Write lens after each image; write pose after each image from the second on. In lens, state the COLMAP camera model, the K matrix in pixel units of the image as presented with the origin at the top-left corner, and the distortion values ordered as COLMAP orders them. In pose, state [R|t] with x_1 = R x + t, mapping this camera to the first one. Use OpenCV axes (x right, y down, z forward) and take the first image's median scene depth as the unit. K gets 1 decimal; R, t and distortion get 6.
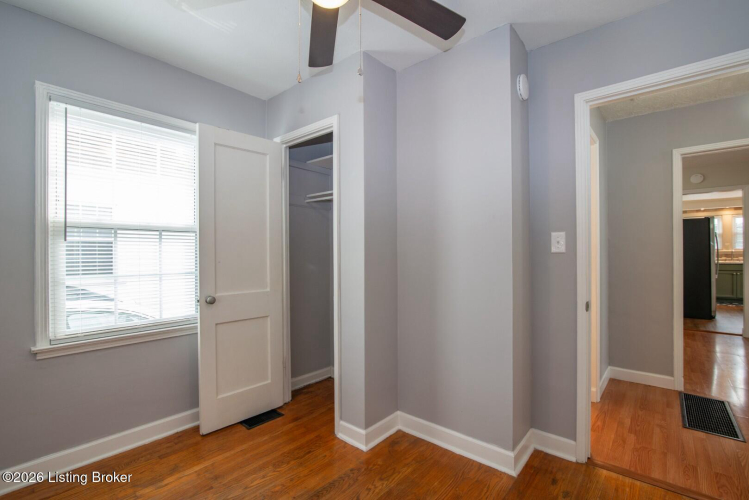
lens RADIAL K [[347.3, 0, 372.3], [0, 347.3, 253.3], [0, 0, 1]] dist [-0.017603, -0.000965]
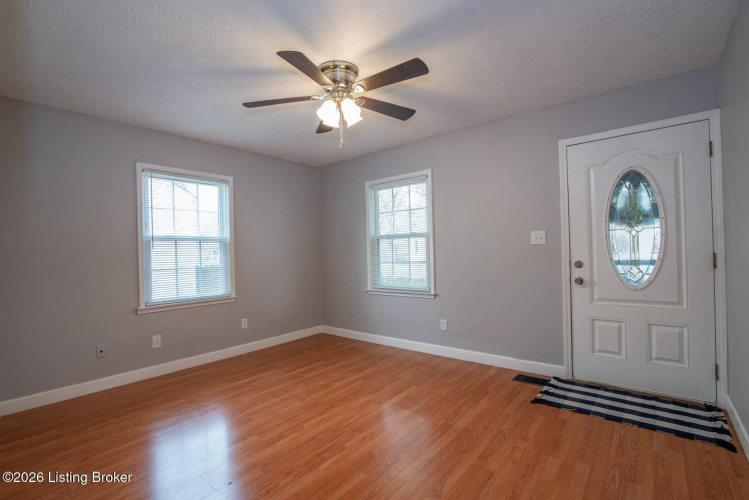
lens RADIAL K [[347.3, 0, 369.4], [0, 347.3, 252.5], [0, 0, 1]] dist [-0.017603, -0.000965]
pose [[0.999623, -0.025039, 0.011252, 0.212643], [0.025129, 0.999653, -0.007923, 0.025230], [-0.011050, 0.008203, 0.999905, -0.789834]]
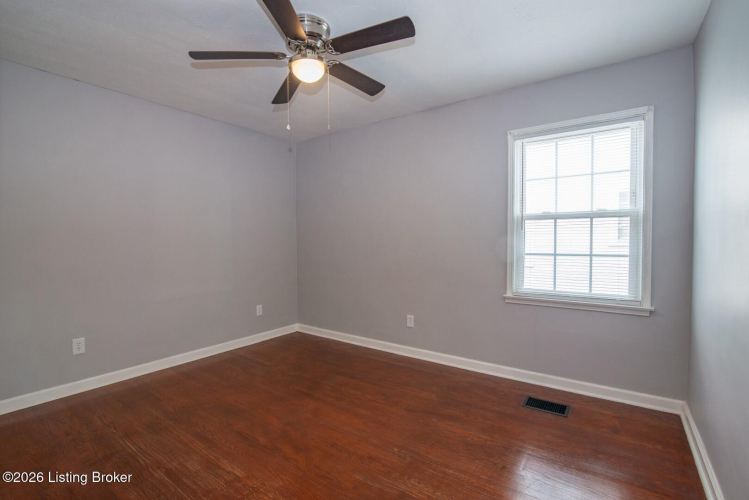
lens RADIAL K [[347.3, 0, 369.8], [0, 347.3, 251.1], [0, 0, 1]] dist [-0.017603, -0.000965]
pose [[0.063755, 0.029441, -0.997531, 0.569852], [-0.002142, 0.999566, 0.029364, 0.016665], [0.997963, 0.000265, 0.063791, 0.211172]]
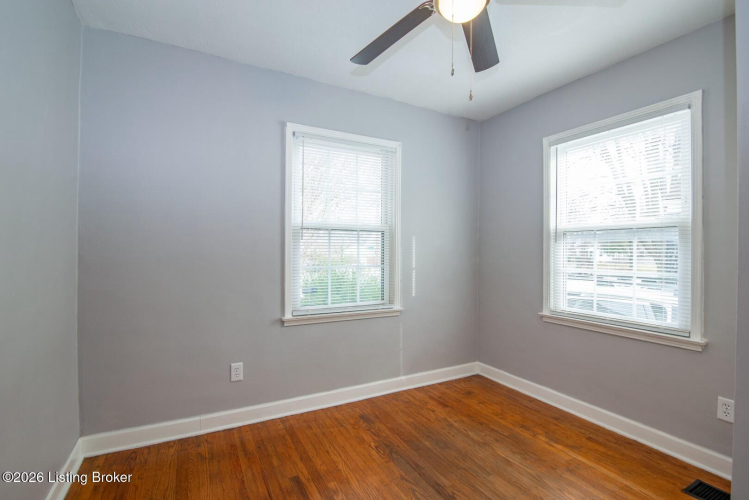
lens RADIAL K [[347.3, 0, 369.1], [0, 347.3, 251.6], [0, 0, 1]] dist [-0.017603, -0.000965]
pose [[-0.373161, 0.002102, -0.927764, 0.668212], [-0.006062, 0.999971, 0.004704, -0.000072], [0.927747, 0.007379, -0.373137, 0.767490]]
